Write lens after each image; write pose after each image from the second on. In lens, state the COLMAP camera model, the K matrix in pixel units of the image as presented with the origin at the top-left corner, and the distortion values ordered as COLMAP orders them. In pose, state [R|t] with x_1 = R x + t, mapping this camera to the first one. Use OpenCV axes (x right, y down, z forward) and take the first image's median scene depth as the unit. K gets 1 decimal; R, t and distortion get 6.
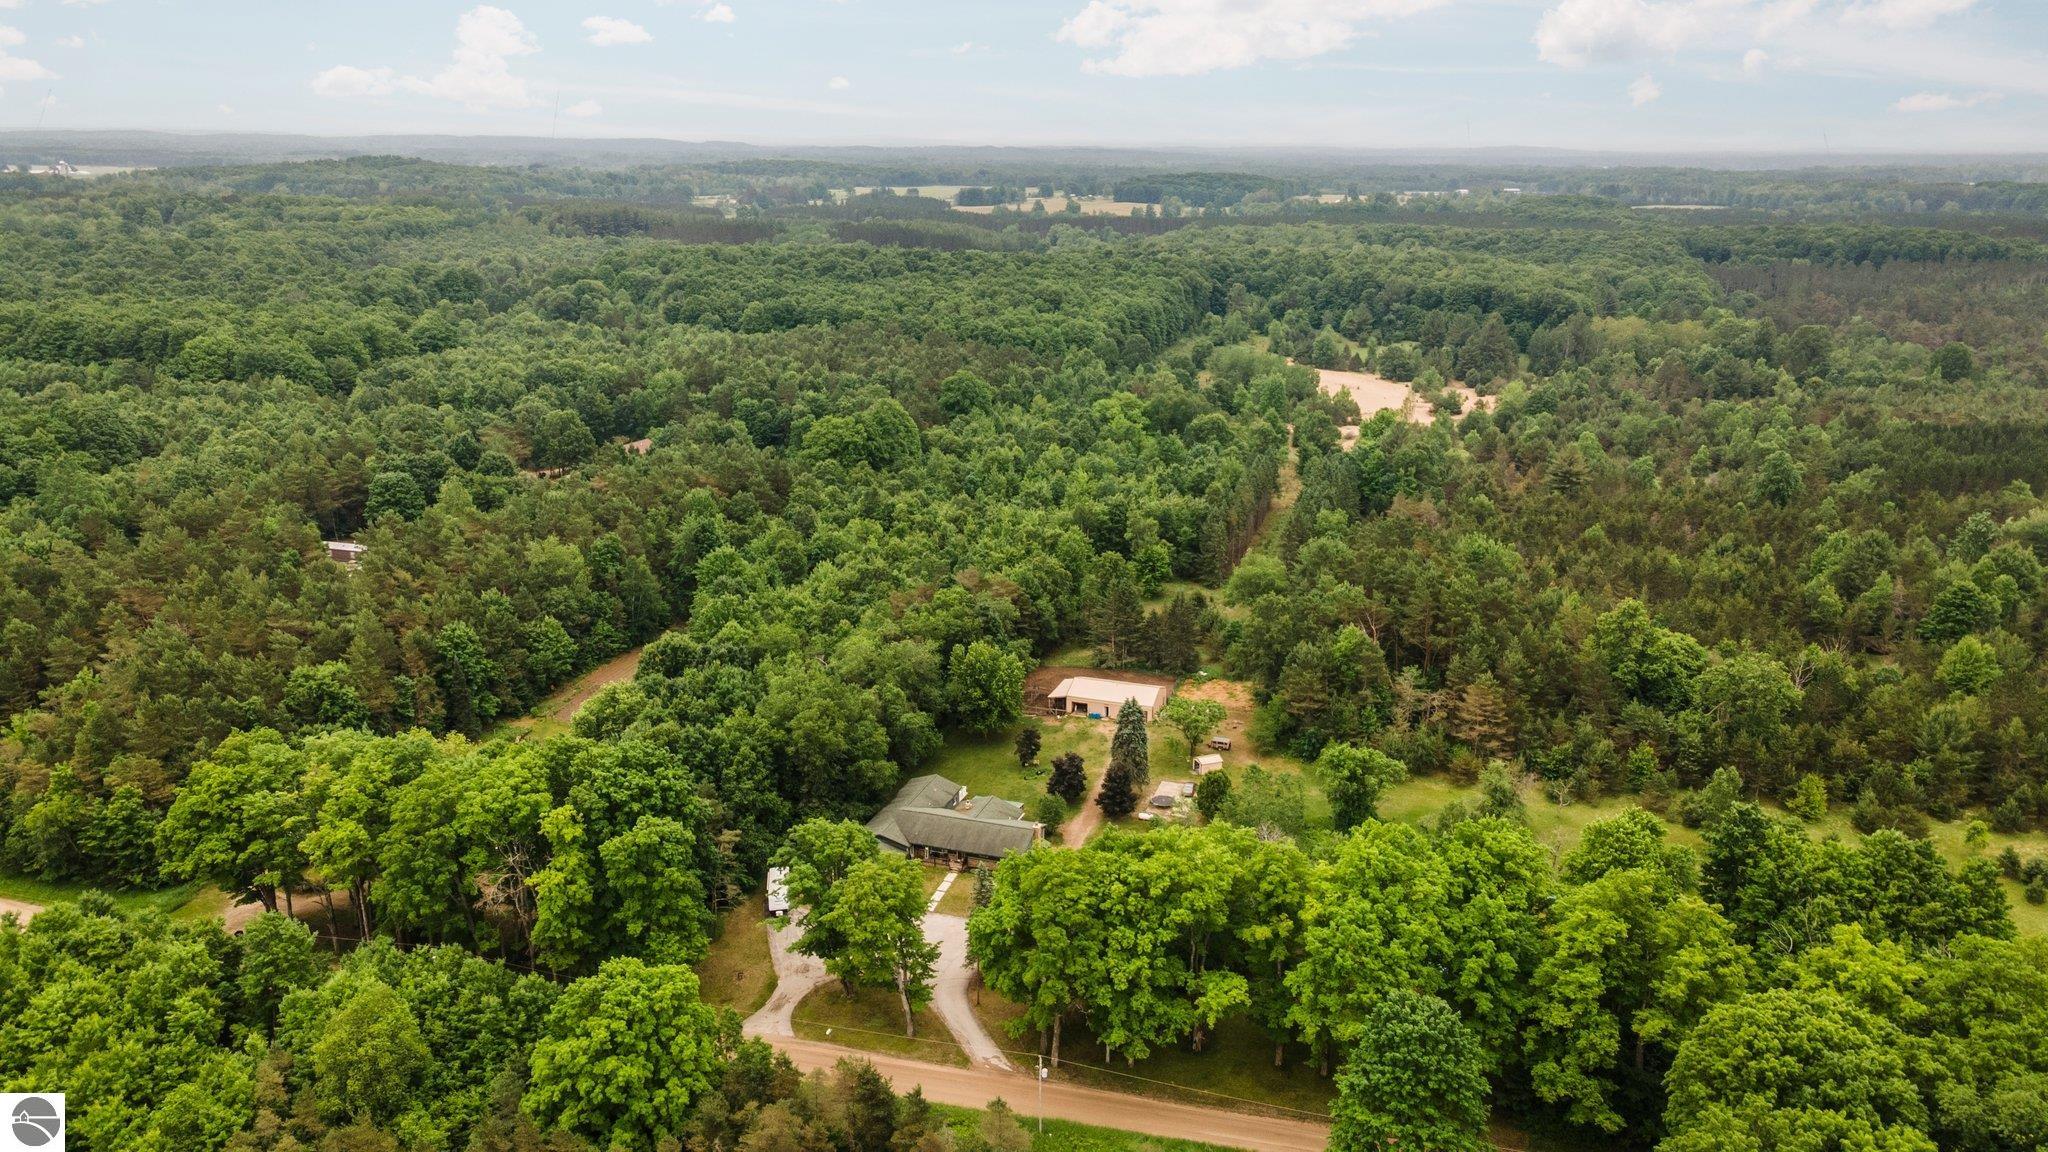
lens RADIAL K [[1499.1, 0, 1016.1], [0, 1499.1, 587.9], [0, 0, 1]] dist [0.029968, 0.016553]
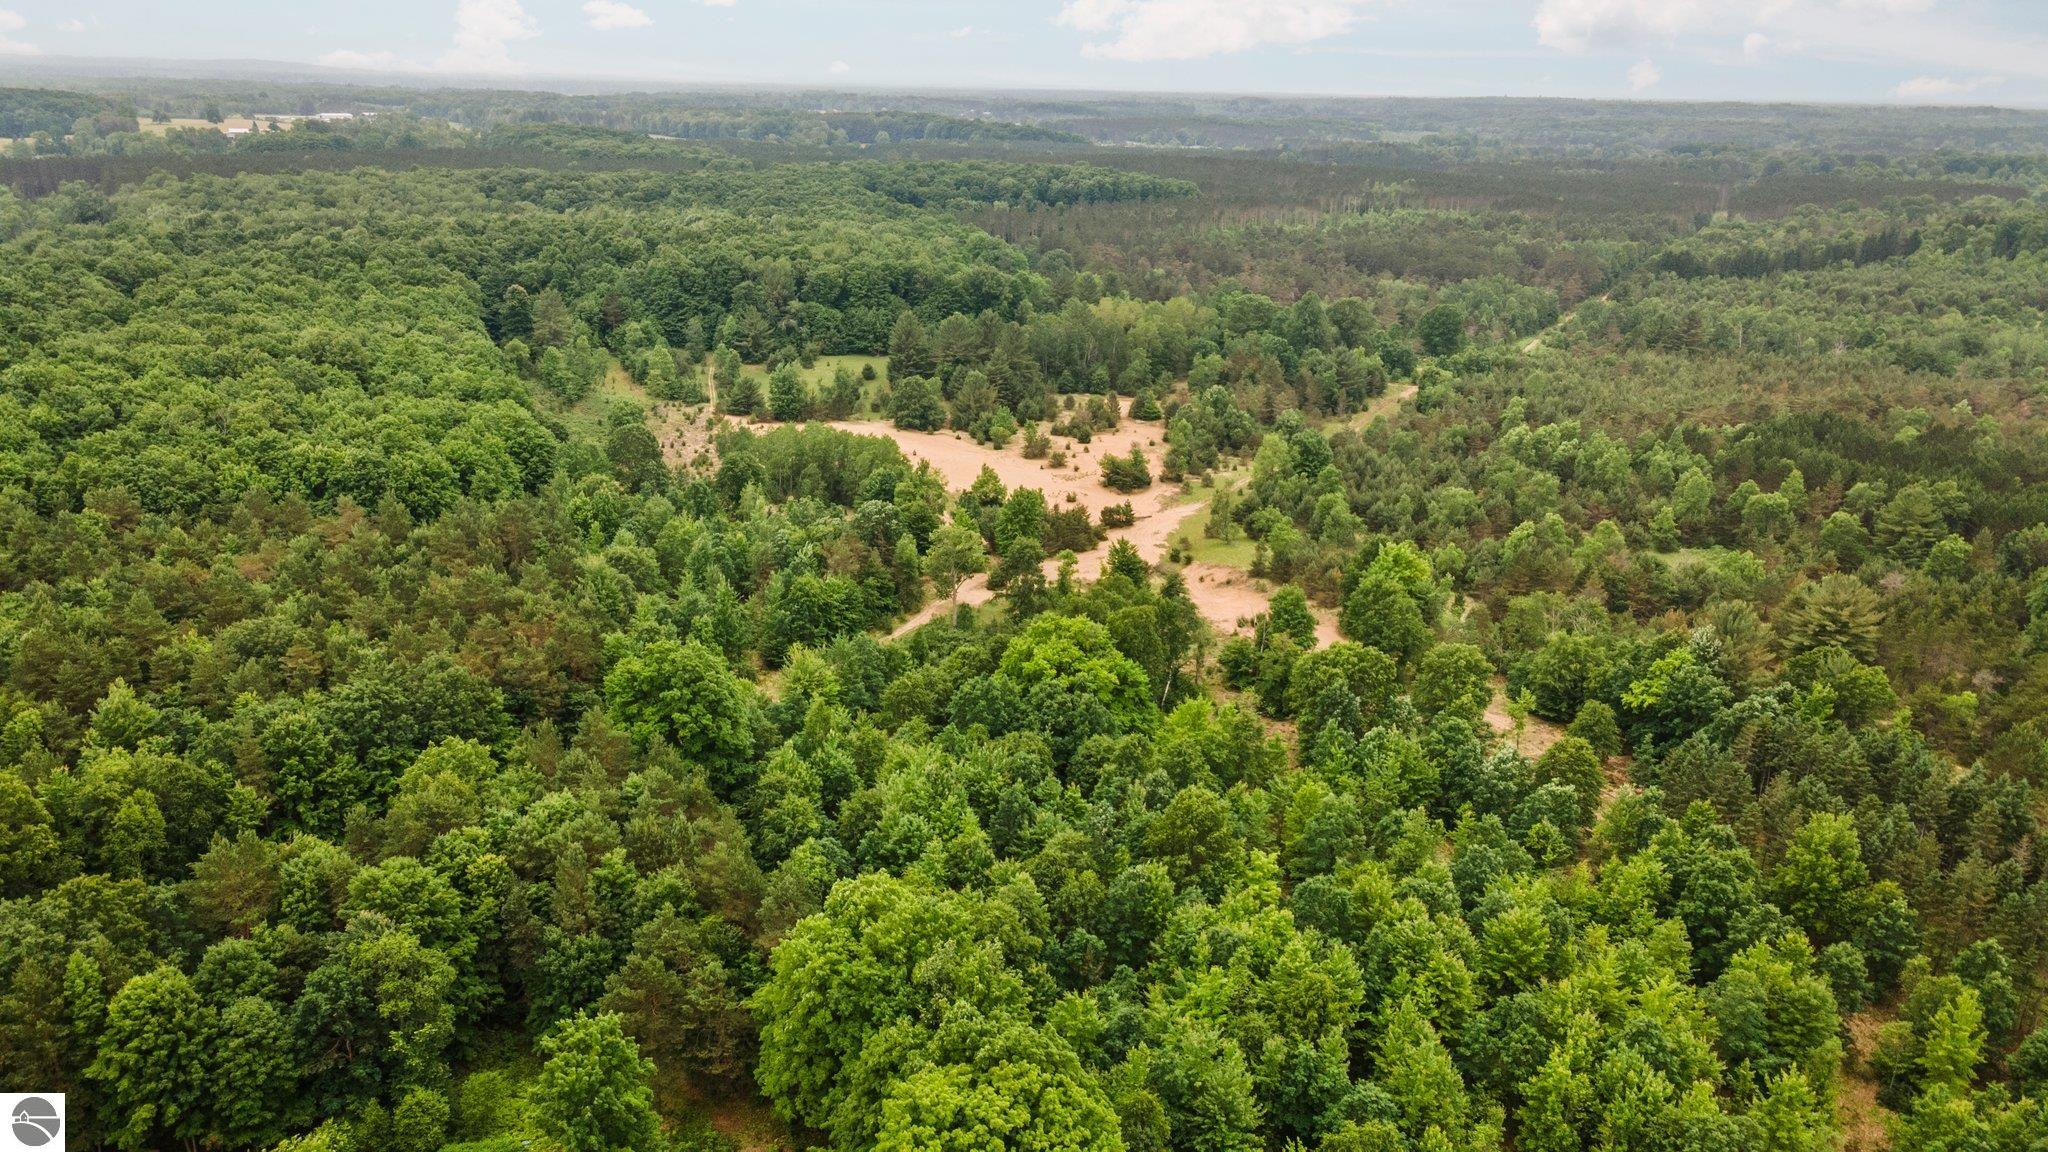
lens RADIAL K [[1499.1, 0, 1016.1], [0, 1499.1, 587.9], [0, 0, 1]] dist [0.029968, 0.016553]
pose [[0.718566, -0.214646, 0.661506, -0.476446], [0.182612, 0.976037, 0.118342, -0.402137], [-0.671056, 0.035762, 0.740544, 1.404122]]
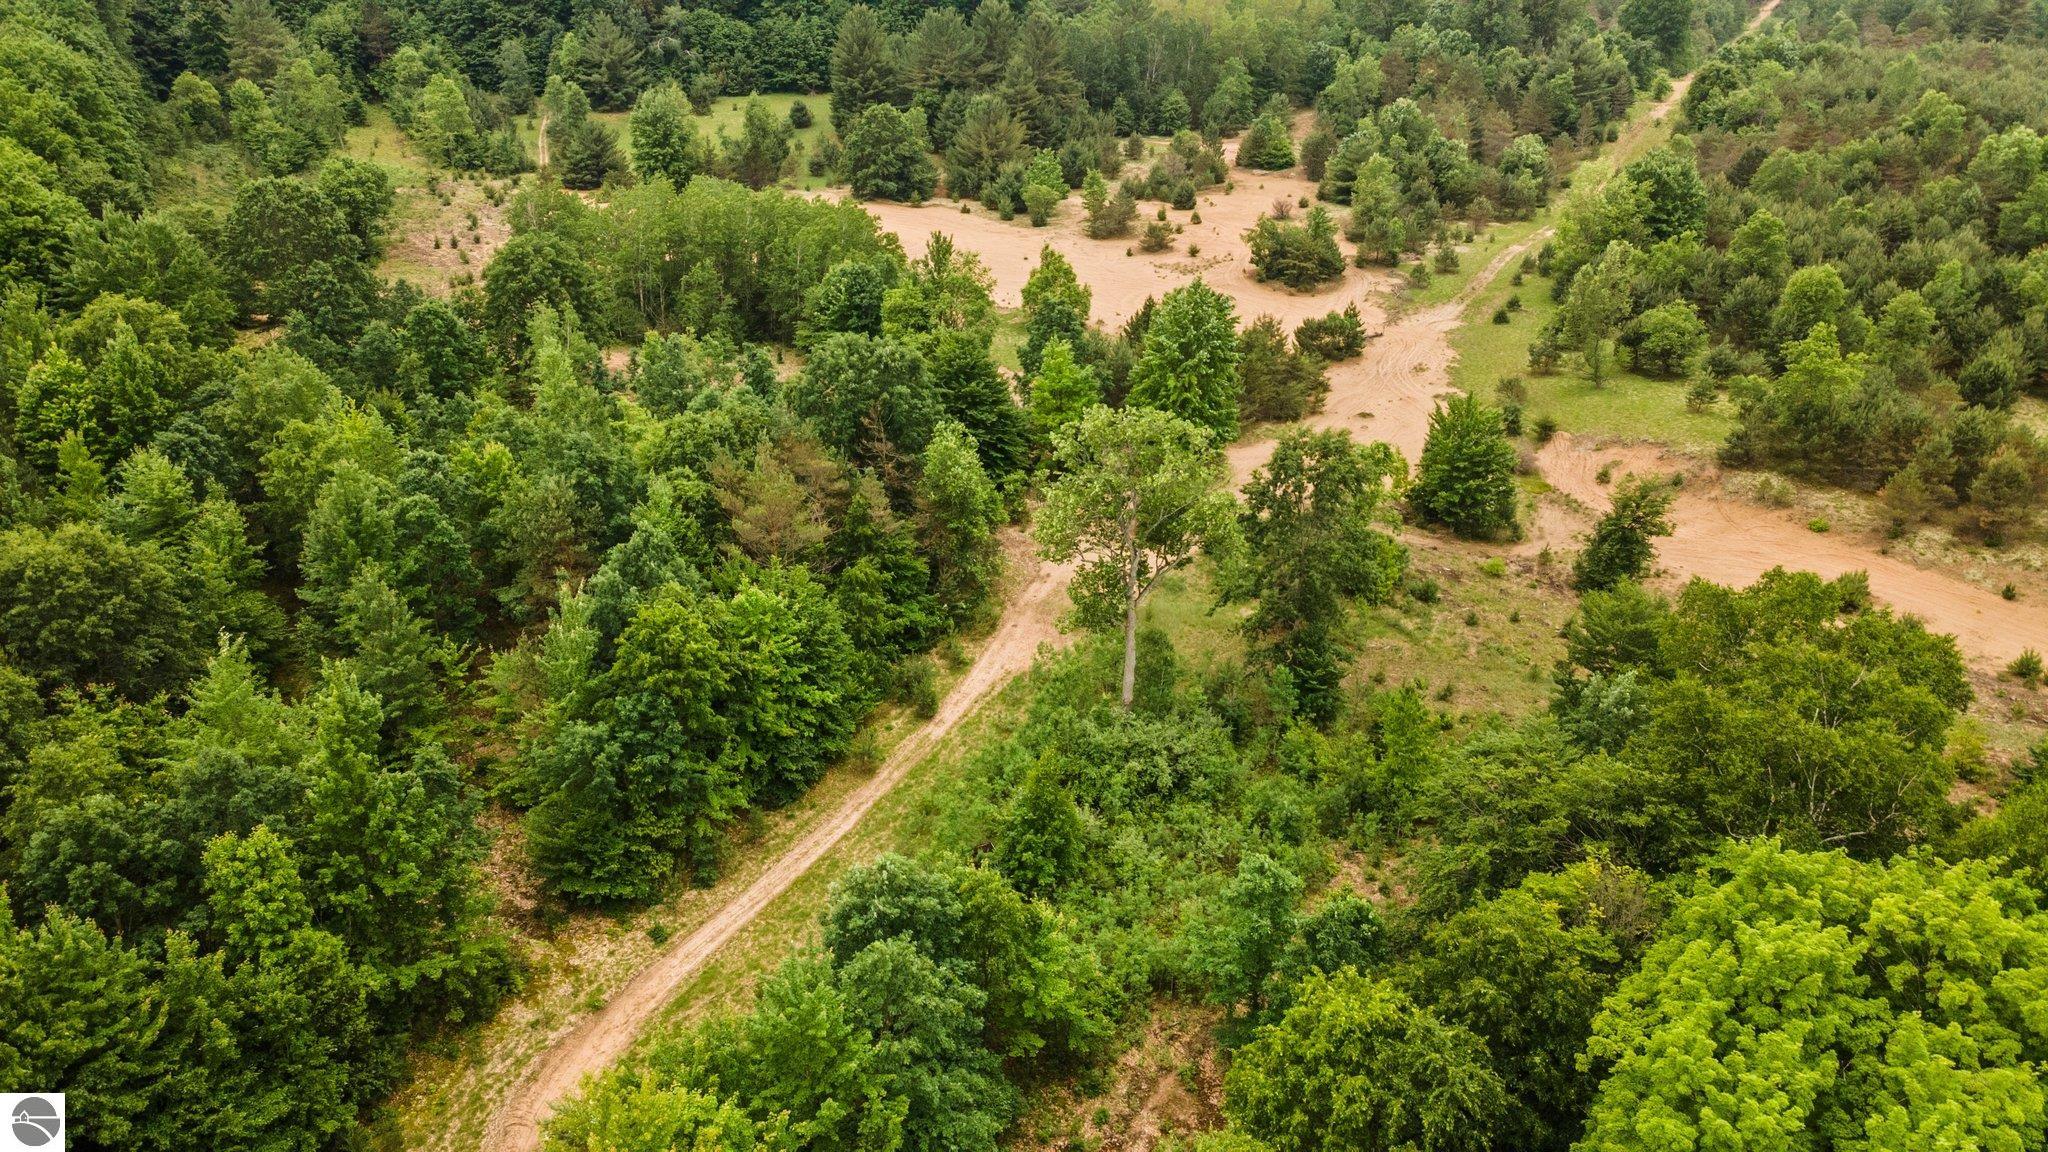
lens RADIAL K [[1495.9, 0, 1019.1], [0, 1495.9, 595.6], [0, 0, 1]] dist [0.024539, 0.039357]
pose [[0.679471, -0.335123, 0.652696, -0.031941], [0.225403, 0.941916, 0.248972, -0.376059], [-0.698221, -0.022050, 0.715542, 2.012977]]
